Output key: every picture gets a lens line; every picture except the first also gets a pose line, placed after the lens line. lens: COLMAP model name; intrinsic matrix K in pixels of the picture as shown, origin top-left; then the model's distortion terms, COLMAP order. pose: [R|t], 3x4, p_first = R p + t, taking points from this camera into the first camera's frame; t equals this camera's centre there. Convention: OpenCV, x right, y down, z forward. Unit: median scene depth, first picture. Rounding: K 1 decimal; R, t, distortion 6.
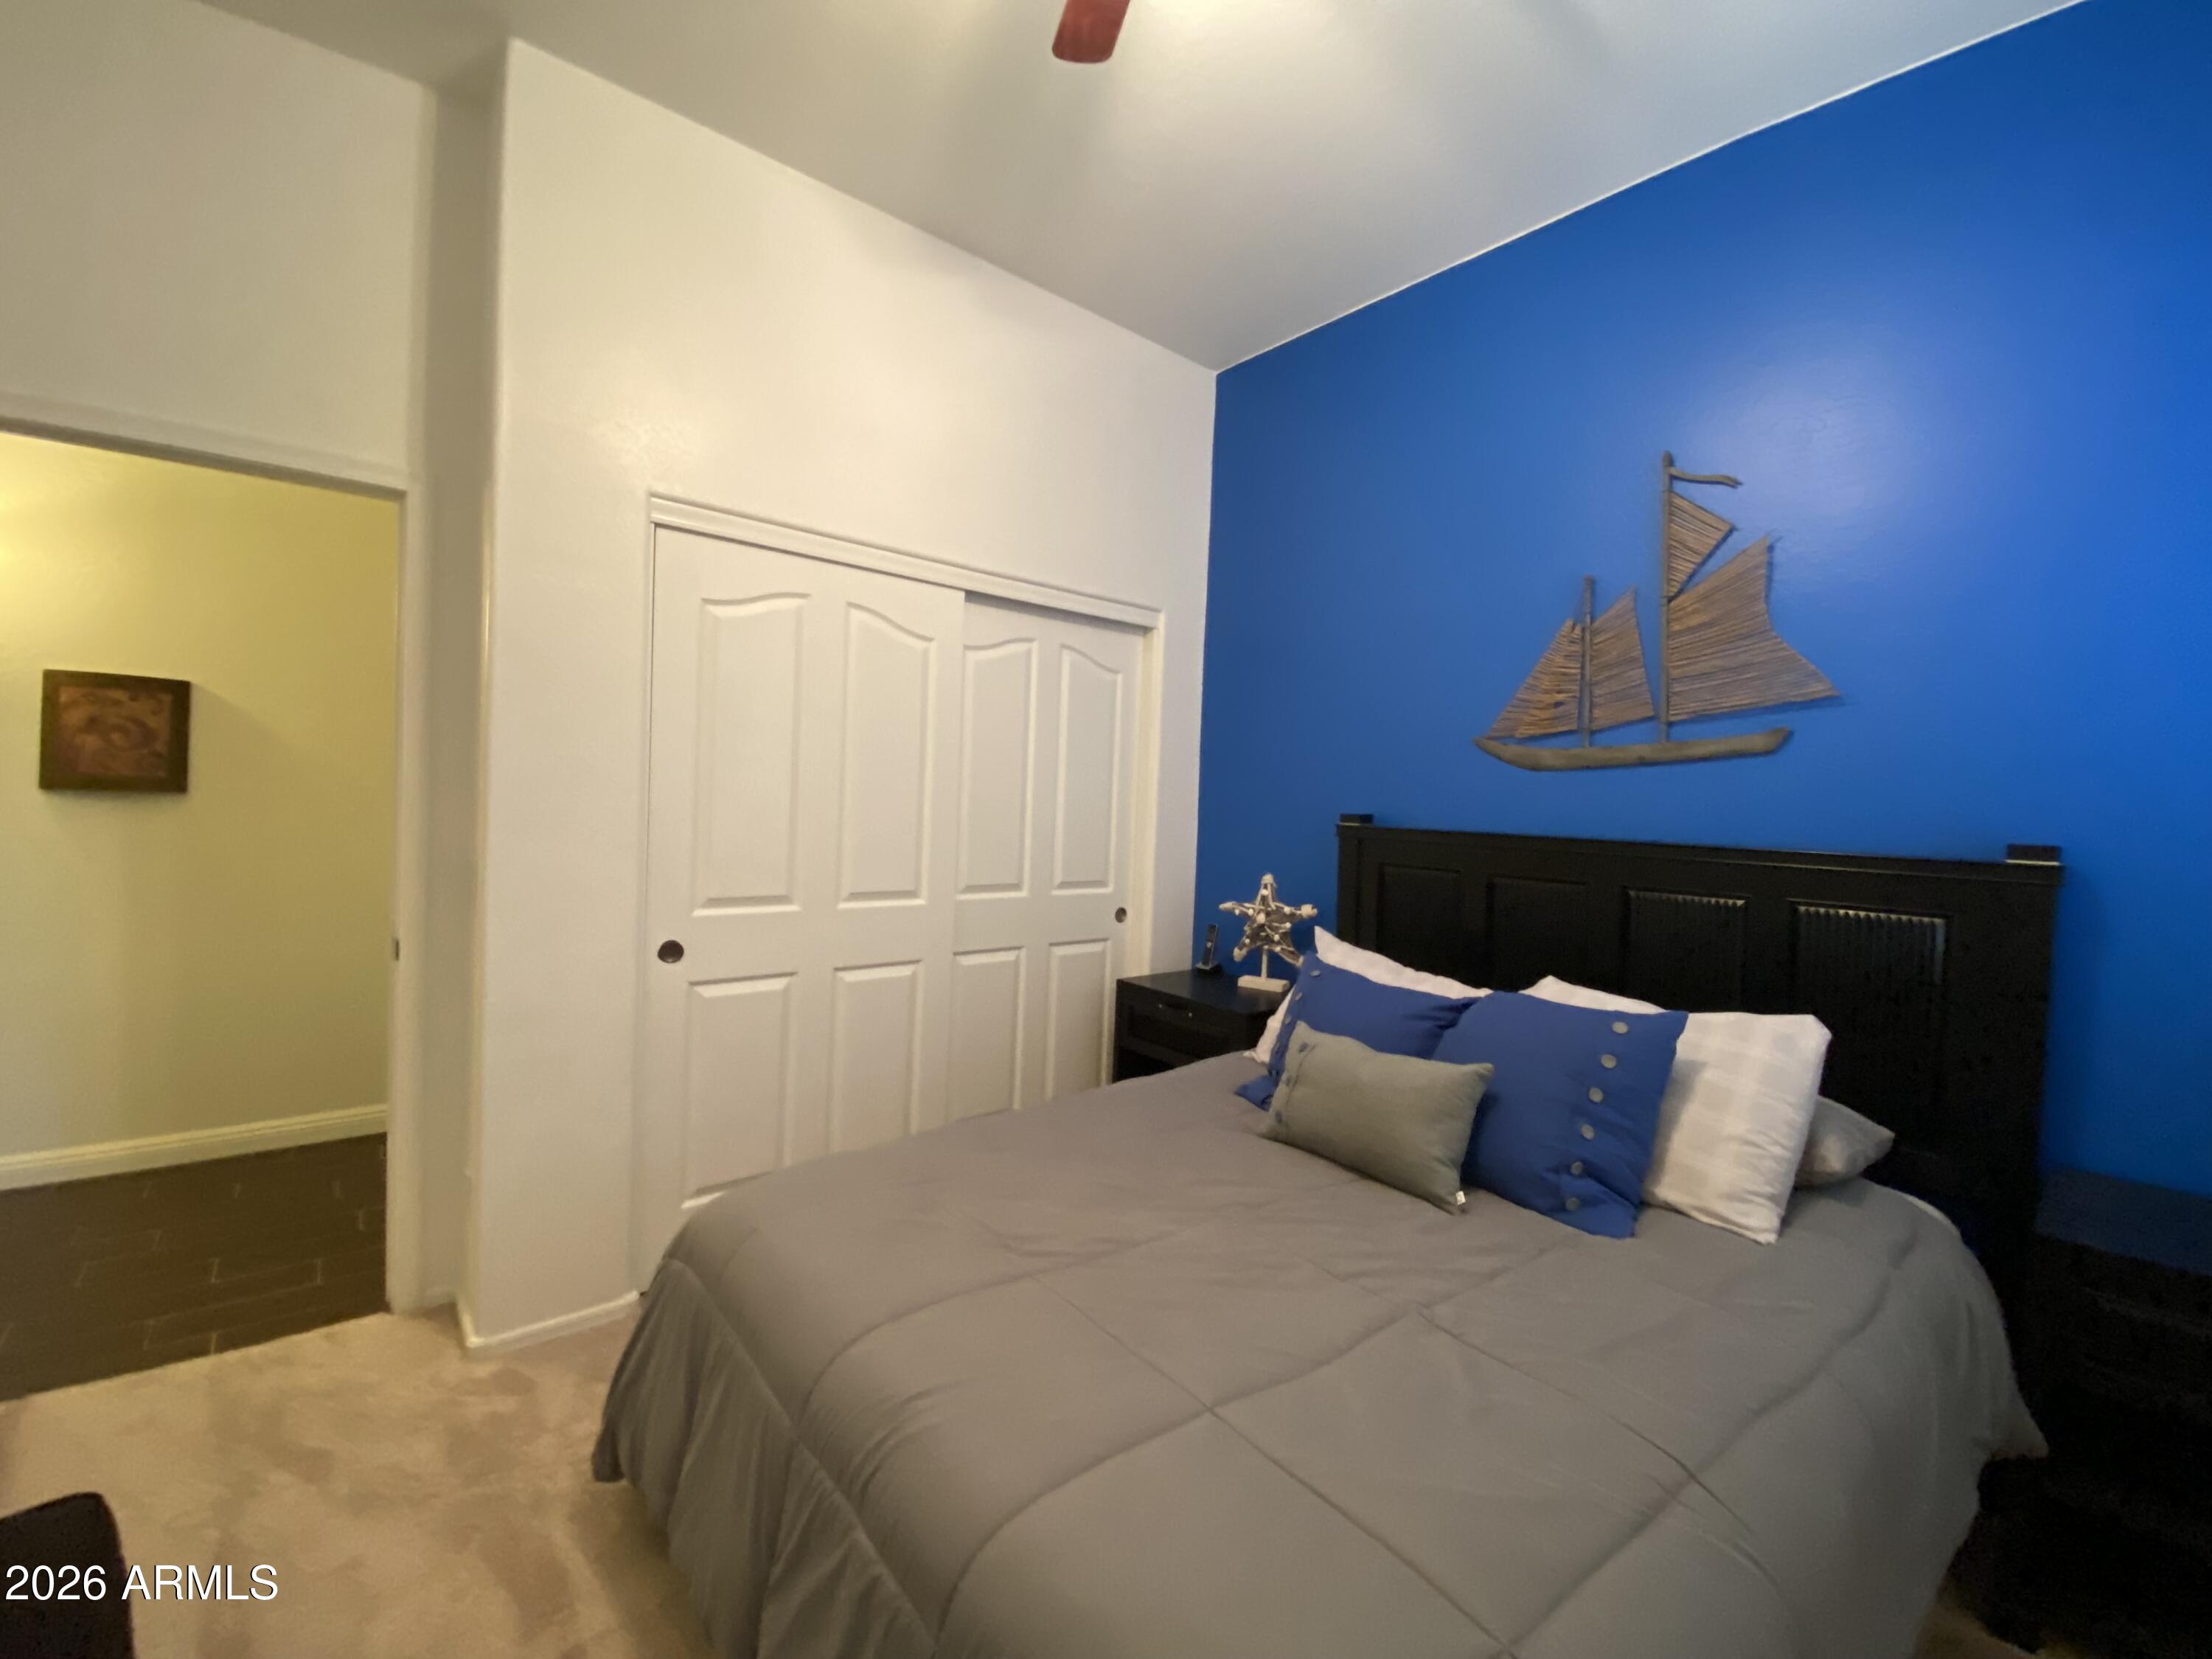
lens RADIAL K [[892.0, 0, 1106.3], [0, 892.0, 824.8], [0, 0, 1]] dist [-0.002004, -0.000194]
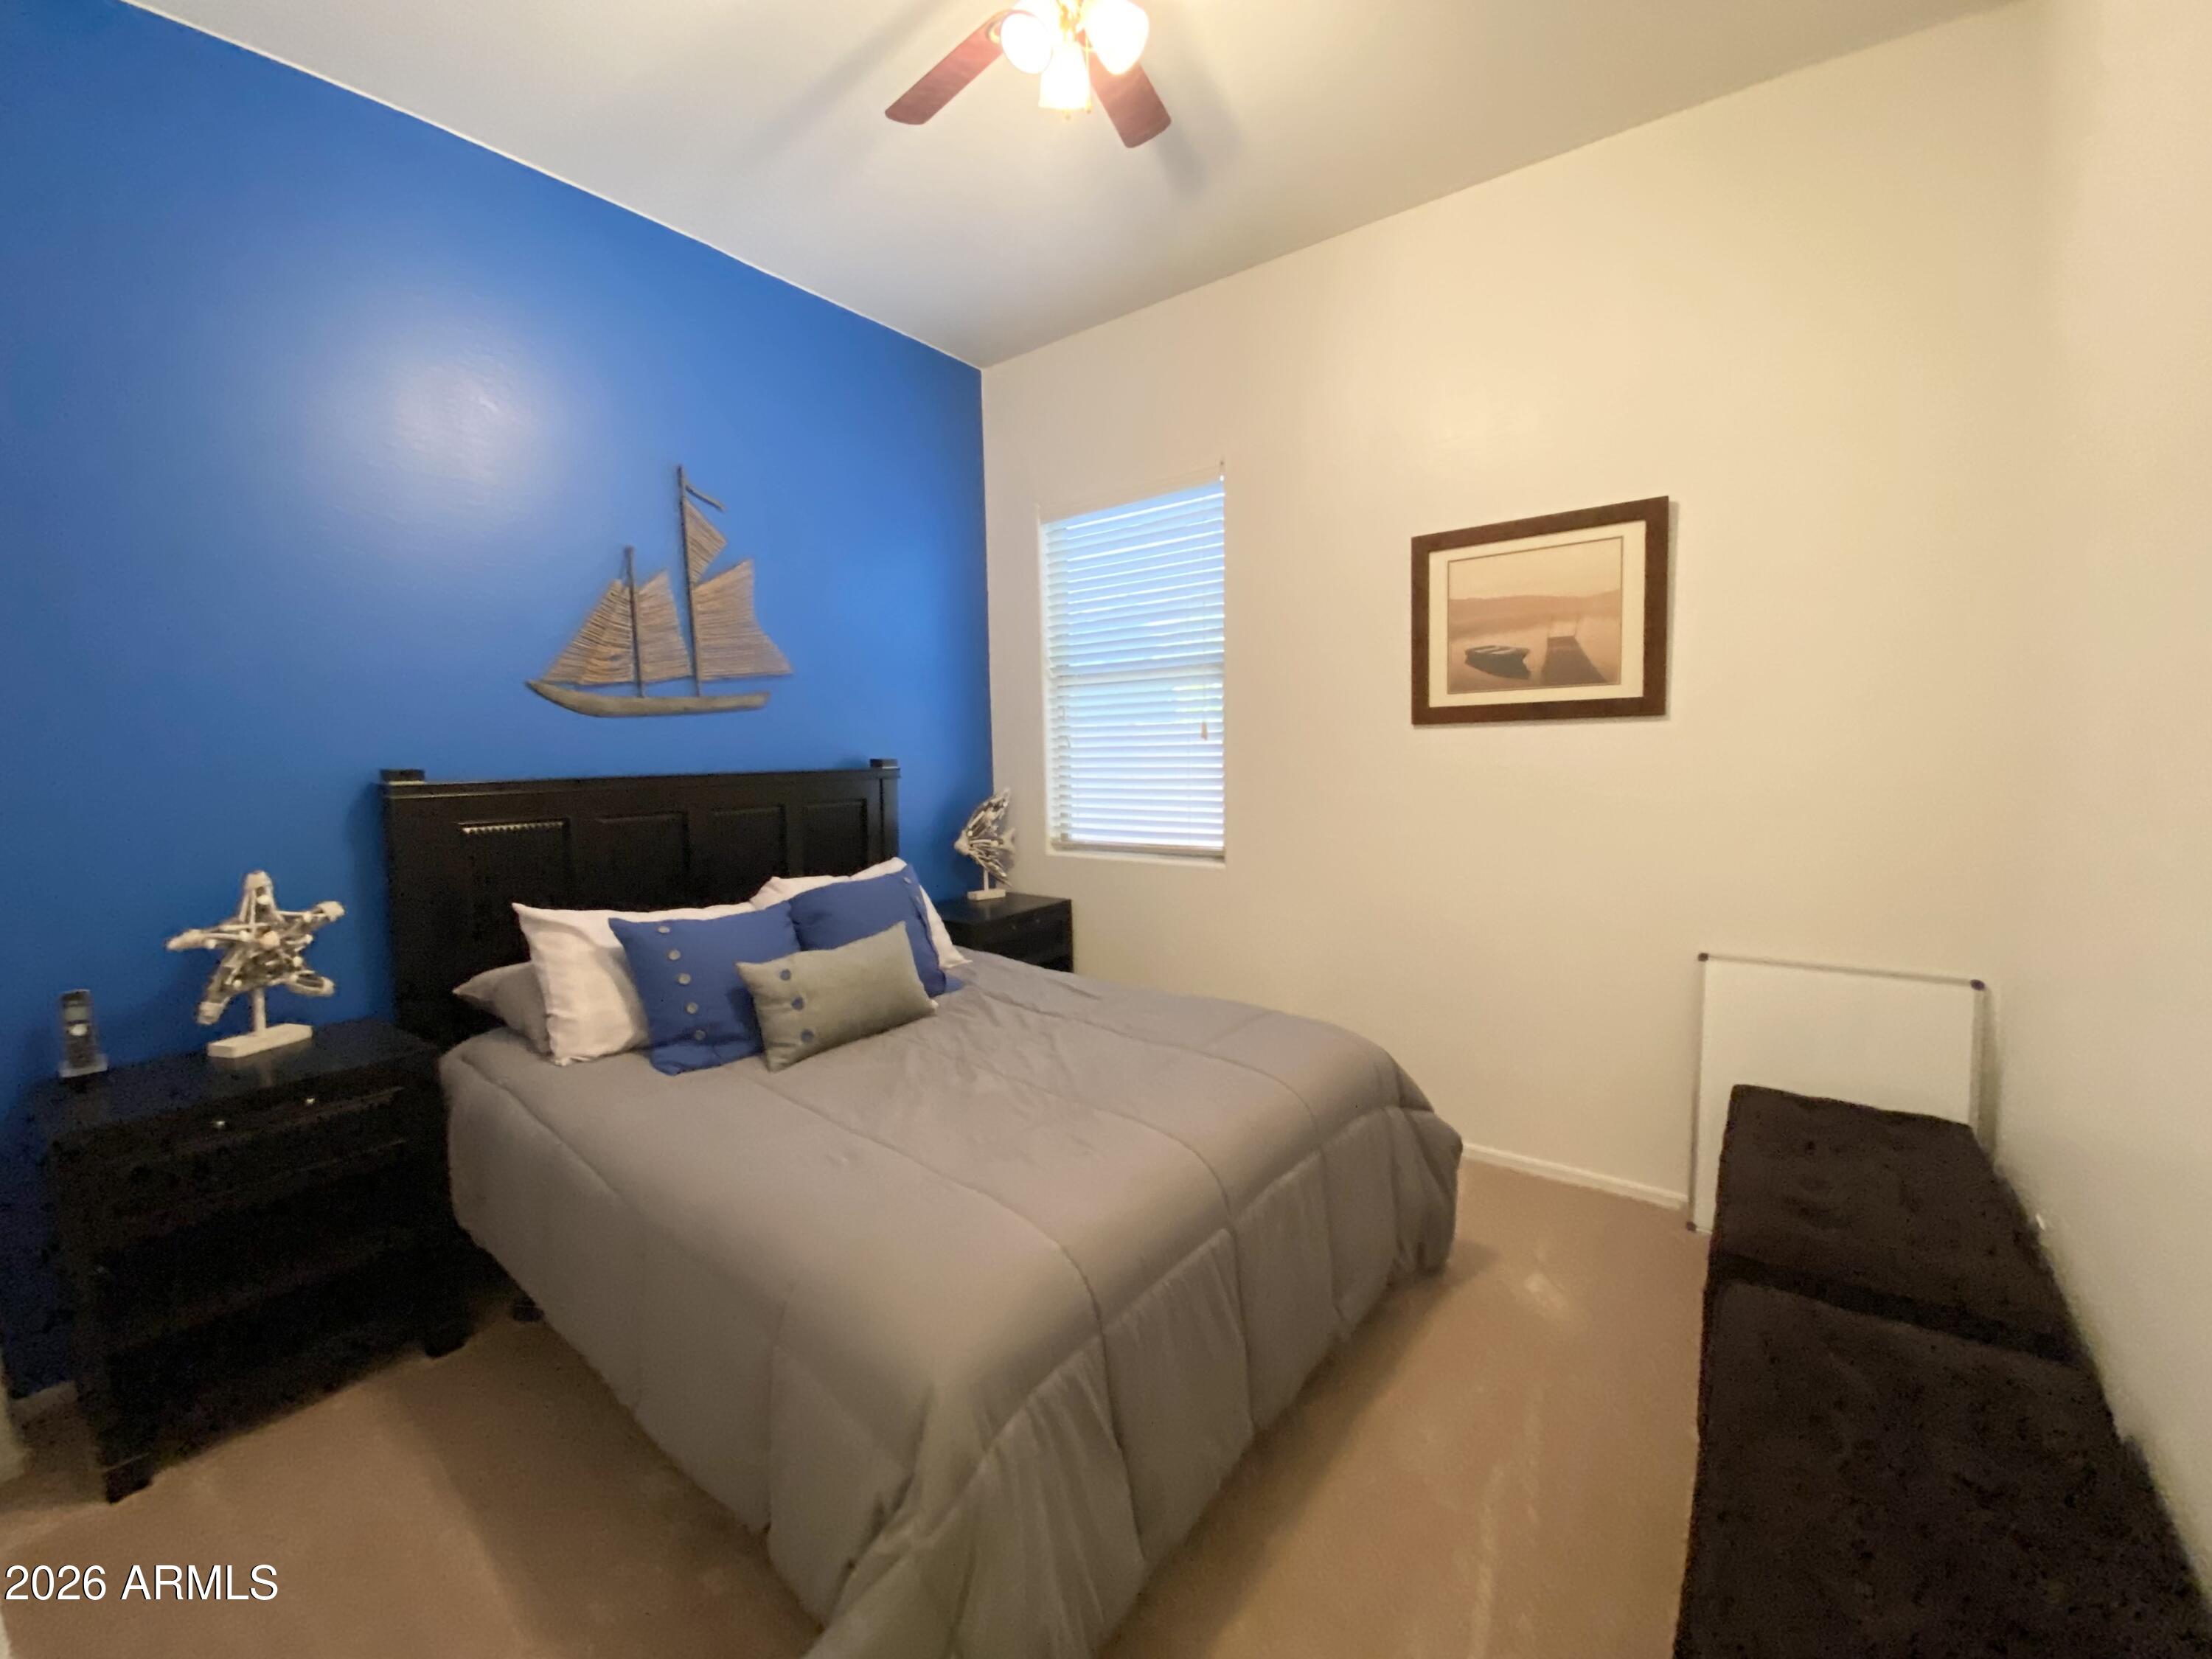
lens RADIAL K [[892.0, 0, 1105.4], [0, 892.0, 828.5], [0, 0, 1]] dist [-0.002004, -0.000194]
pose [[-0.249802, -0.126103, 0.960051, -0.704372], [0.029403, 0.990039, 0.137692, -0.056029], [-0.967850, 0.062624, -0.243606, 0.664081]]
